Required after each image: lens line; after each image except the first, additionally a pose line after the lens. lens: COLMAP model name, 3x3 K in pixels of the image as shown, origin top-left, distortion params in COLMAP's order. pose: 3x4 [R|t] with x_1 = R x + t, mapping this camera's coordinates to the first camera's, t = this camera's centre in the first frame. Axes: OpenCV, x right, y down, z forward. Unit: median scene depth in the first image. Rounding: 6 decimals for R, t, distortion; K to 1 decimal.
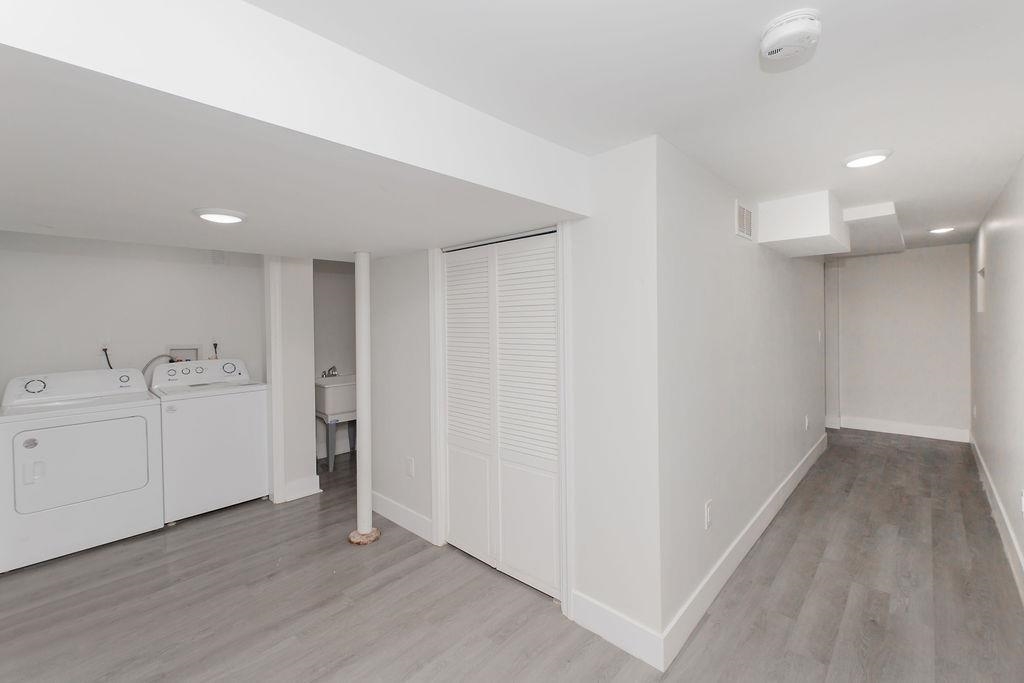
lens RADIAL K [[431.1, 0, 514.3], [0, 431.1, 347.3], [0, 0, 1]] dist [-0.000006, -0.000070]
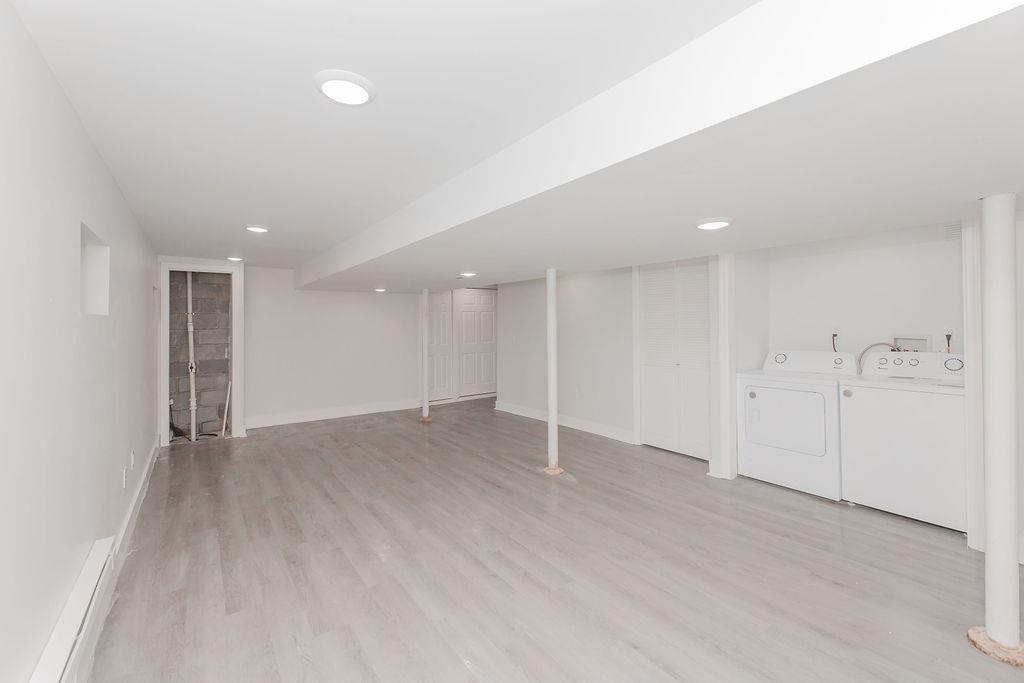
lens RADIAL K [[418.2, 0, 515.3], [0, 418.2, 328.5], [0, 0, 1]] dist [-0.000315, -0.000158]
pose [[-0.165802, 0.032340, -0.985629, 0.331900], [-0.042941, 0.998277, 0.039978, -0.021330], [0.985224, 0.048952, -0.164128, 0.342478]]
